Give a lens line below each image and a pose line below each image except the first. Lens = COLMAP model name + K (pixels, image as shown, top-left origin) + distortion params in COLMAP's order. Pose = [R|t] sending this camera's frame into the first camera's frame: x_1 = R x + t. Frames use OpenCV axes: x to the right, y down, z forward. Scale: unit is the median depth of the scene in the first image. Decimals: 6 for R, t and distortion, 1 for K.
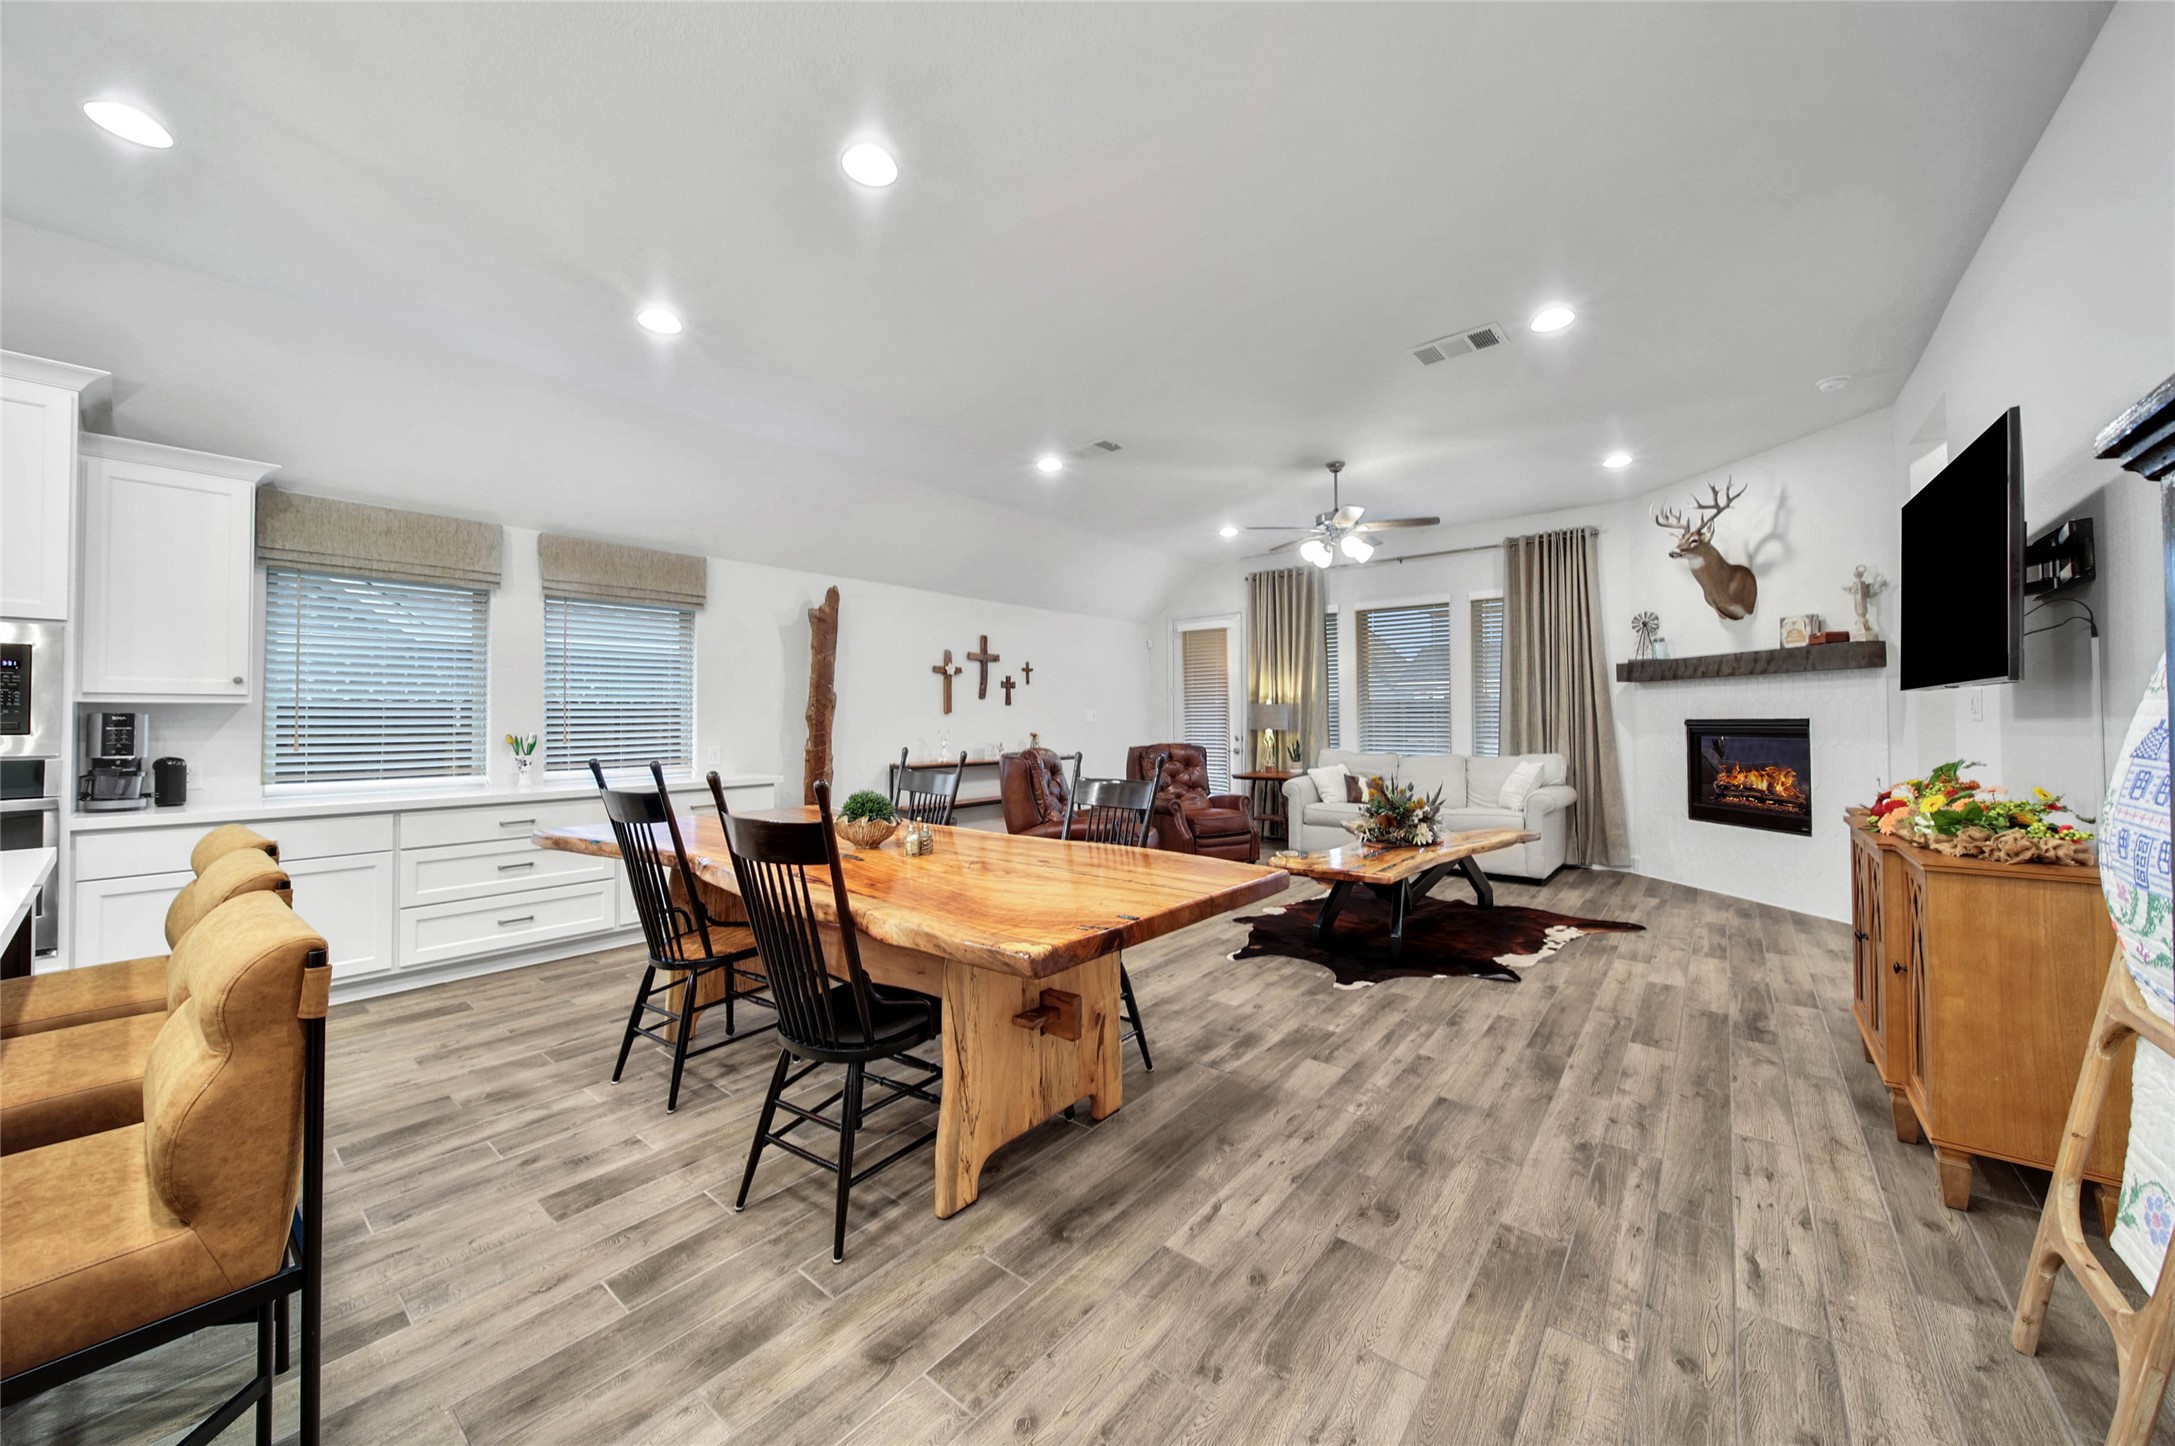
lens RADIAL K [[774.4, 0, 1093.7], [0, 774.4, 704.6], [0, 0, 1]] dist [-0.000958, -0.000823]
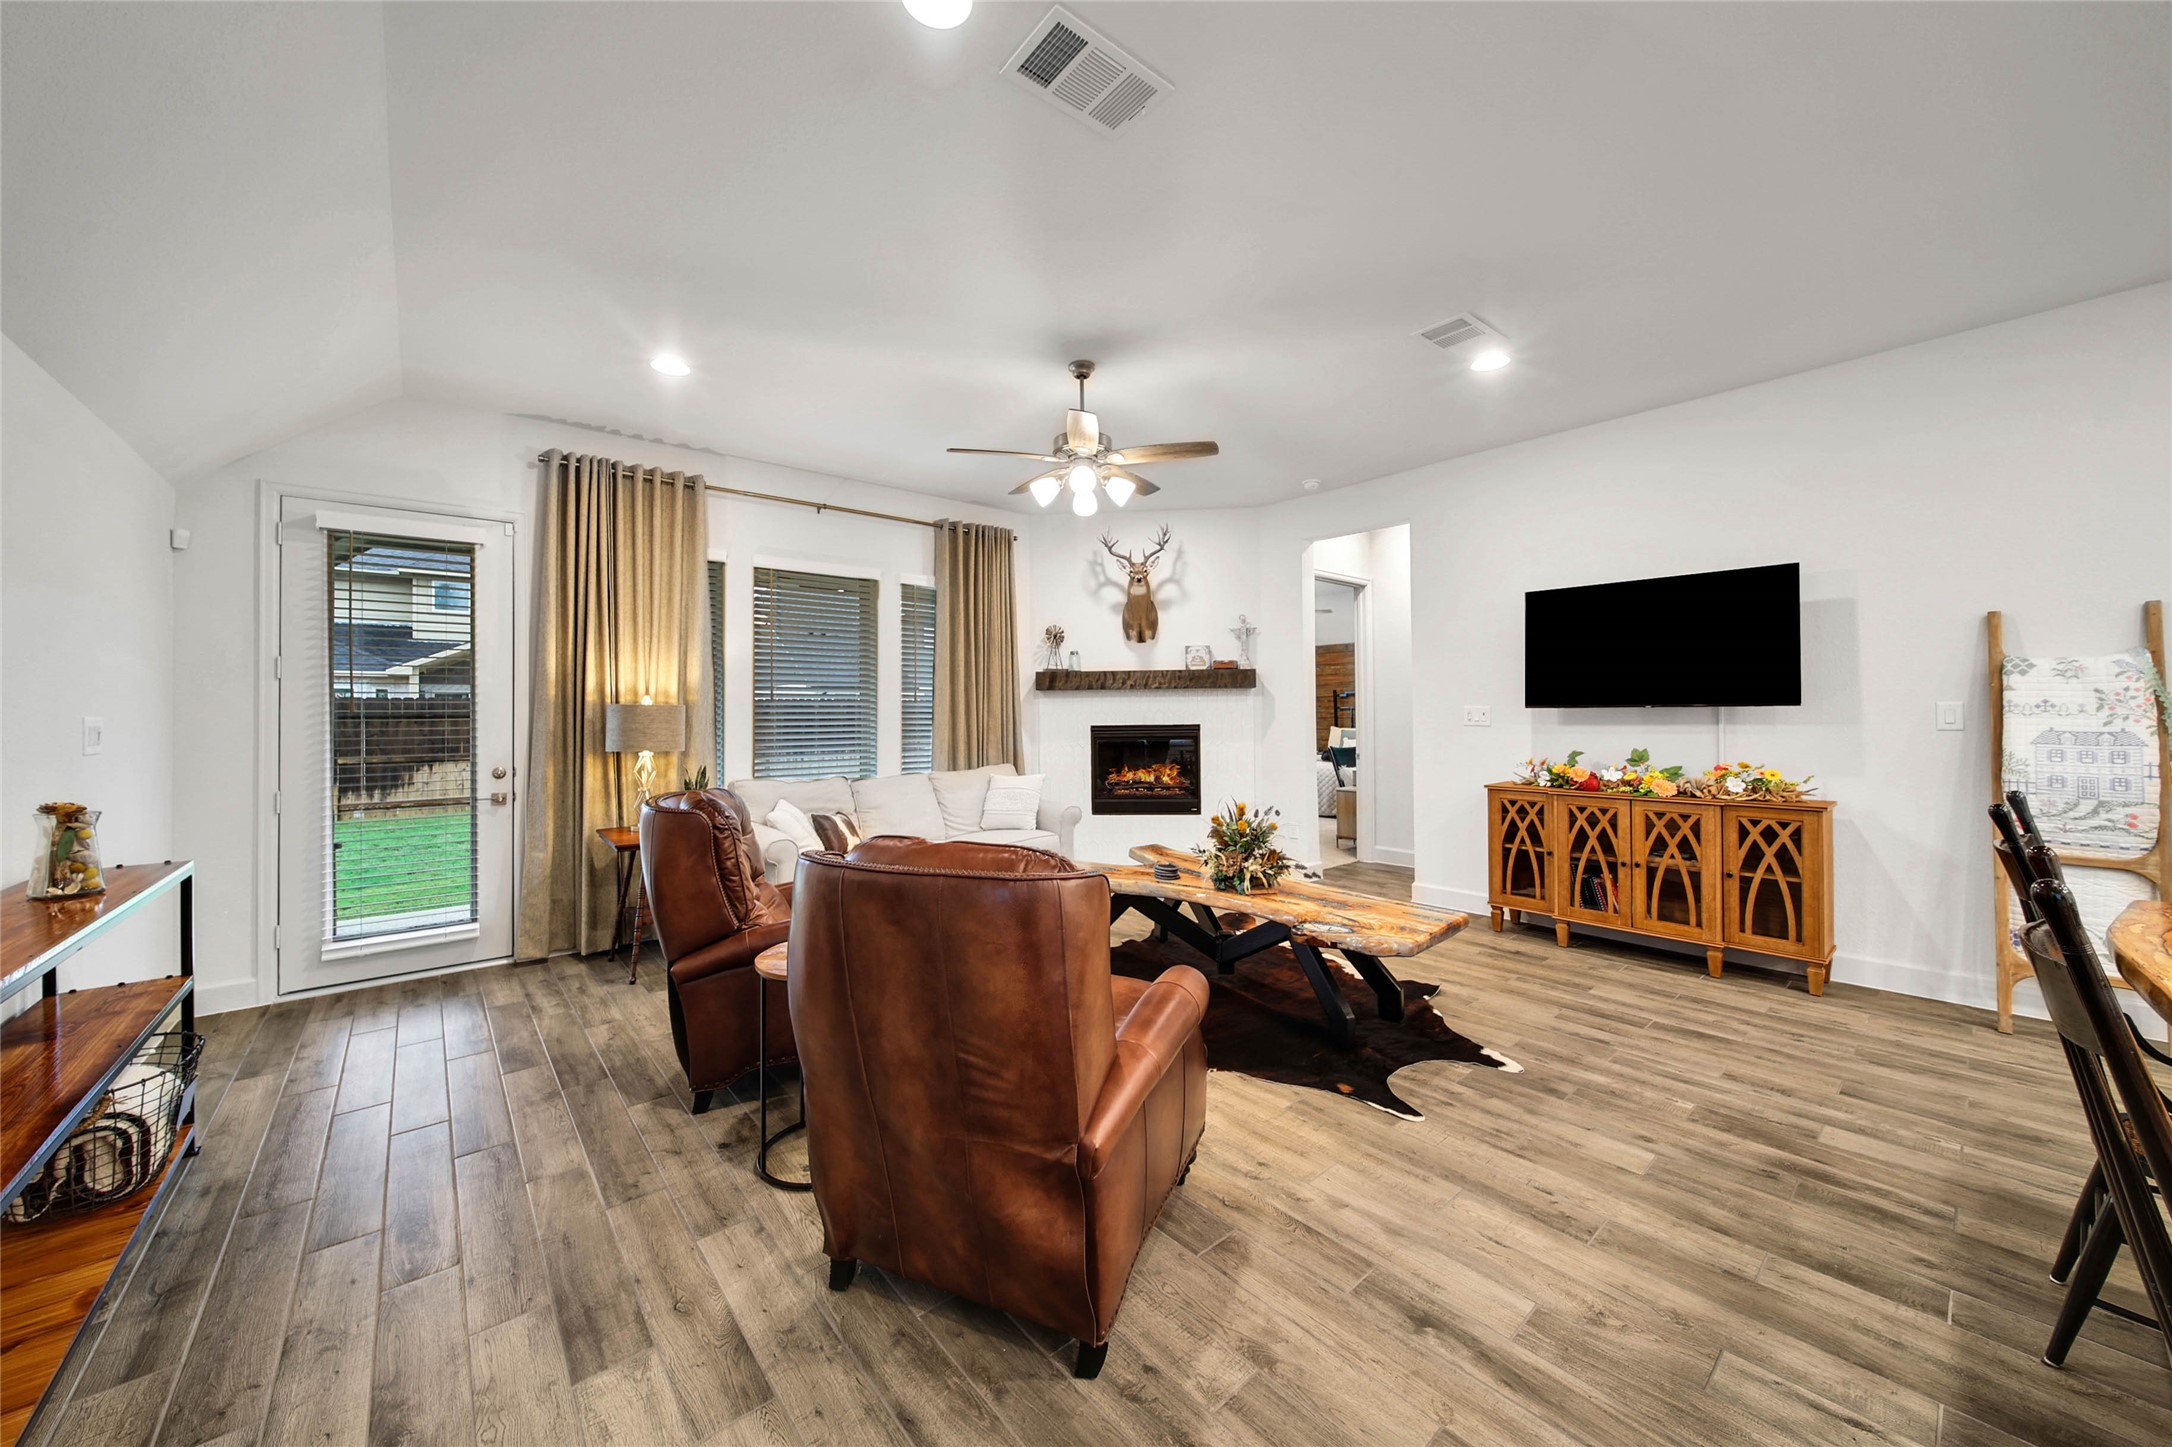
lens RADIAL K [[773.3, 0, 1081.5], [0, 773.3, 709.8], [0, 0, 1]] dist [-0.000958, -0.000823]
pose [[0.187311, 0.009759, 0.982252, -0.590744], [-0.012666, 0.999892, -0.007519, 0.007005], [-0.982219, -0.011032, 0.187415, 1.388937]]
